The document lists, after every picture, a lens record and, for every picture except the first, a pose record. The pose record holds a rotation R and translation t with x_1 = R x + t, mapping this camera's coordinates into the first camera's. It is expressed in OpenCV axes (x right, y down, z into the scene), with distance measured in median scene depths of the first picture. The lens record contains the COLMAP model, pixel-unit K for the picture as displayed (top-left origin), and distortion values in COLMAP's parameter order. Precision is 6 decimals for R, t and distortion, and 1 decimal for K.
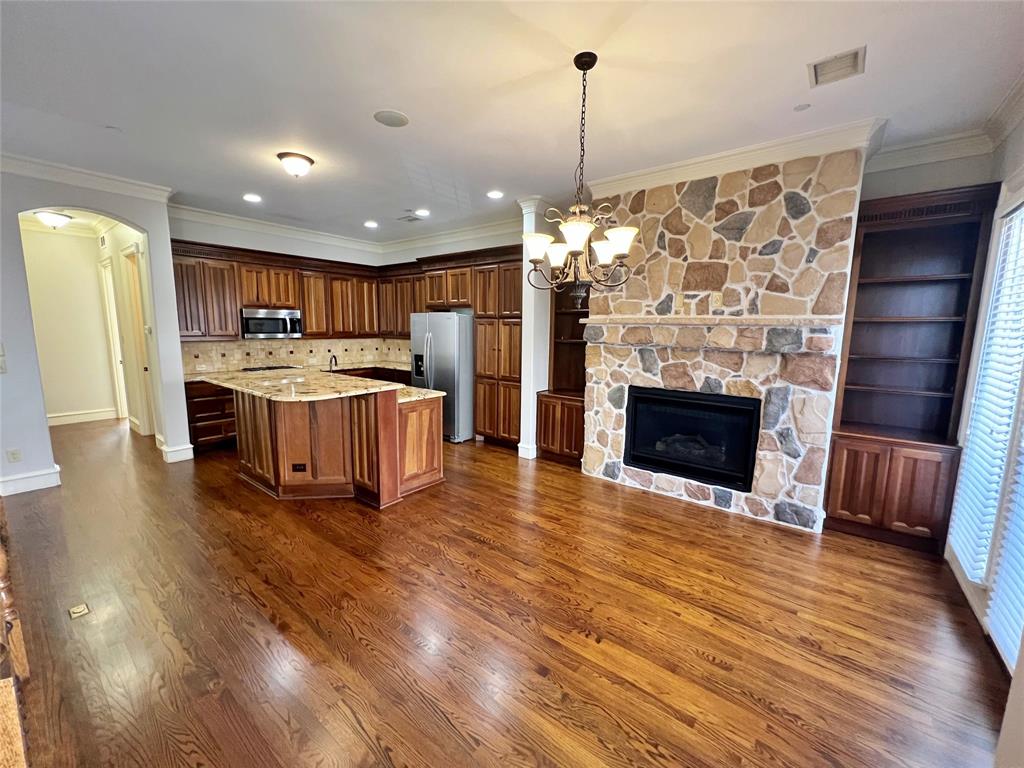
lens RADIAL K [[411.3, 0, 509.8], [0, 411.3, 384.2], [0, 0, 1]] dist [-0.002127, 0.000334]
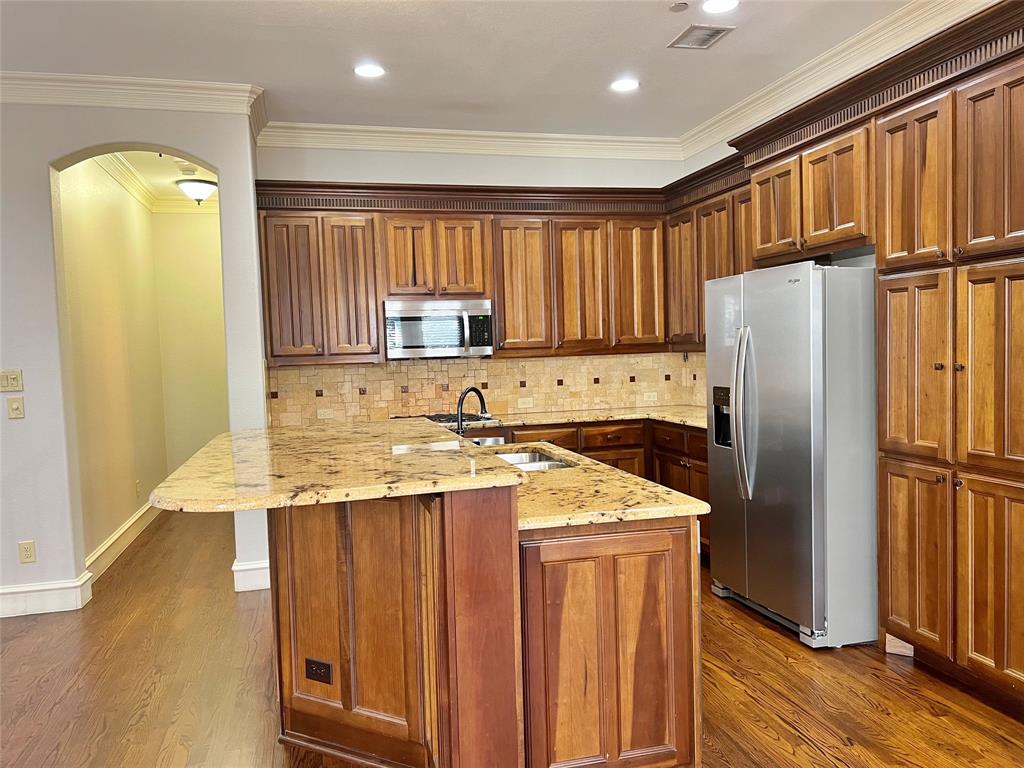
lens RADIAL K [[766.7, 0, 508.1], [0, 766.7, 389.4], [0, 0, 1]] dist [0.064031, -0.073049]
pose [[0.794379, -0.007784, -0.607372, 0.070293], [-0.041346, 0.996906, -0.066853, -0.019267], [0.606013, 0.078219, 0.791600, 0.431466]]
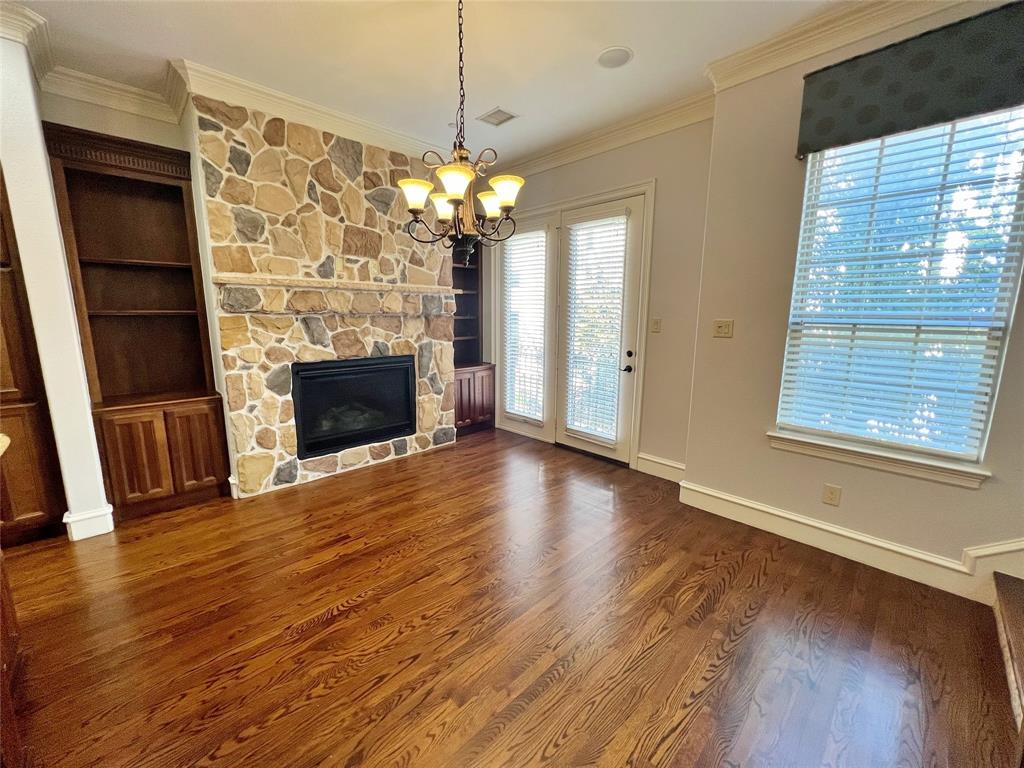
lens RADIAL K [[409.4, 0, 509.7], [0, 409.4, 384.0], [0, 0, 1]] dist [-0.002019, 0.000513]
pose [[0.136600, -0.183776, 0.973430, -0.430176], [0.133017, 0.977145, 0.165811, -0.033107], [-0.981655, 0.106833, 0.157923, 0.430188]]
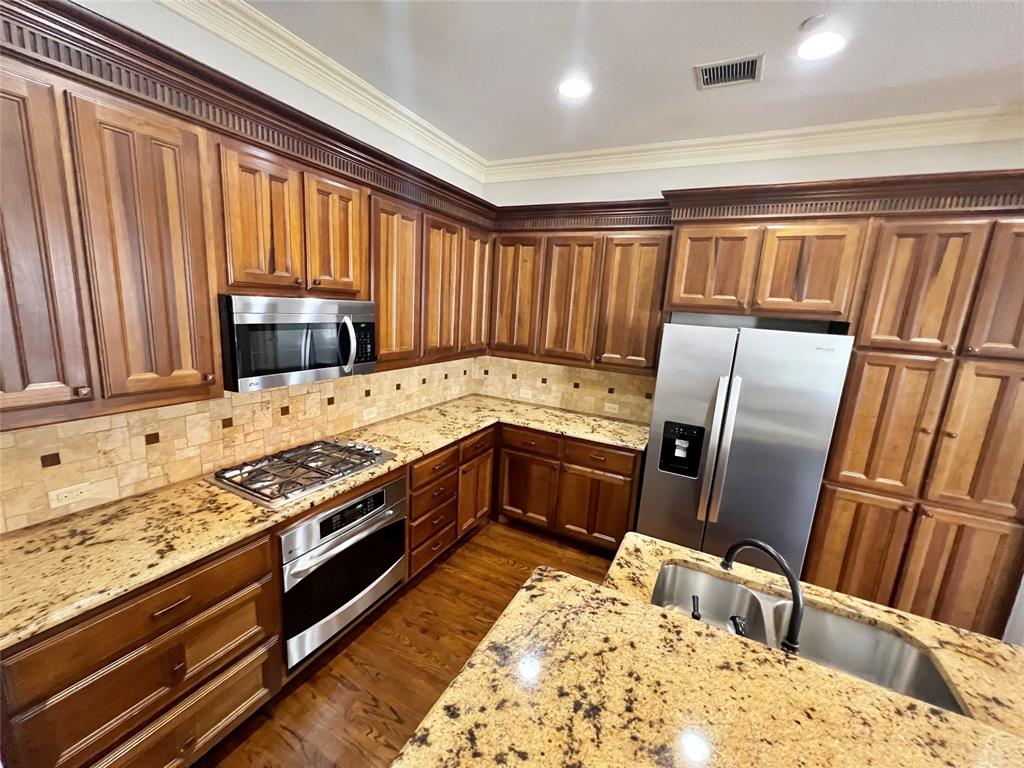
lens RADIAL K [[409.4, 0, 509.7], [0, 409.4, 383.4], [0, 0, 1]] dist [-0.002019, 0.000513]
pose [[0.980681, 0.011433, 0.195281, -0.644566], [-0.022693, 0.998199, 0.055524, -0.178405], [-0.194295, -0.058883, 0.979174, 0.845488]]
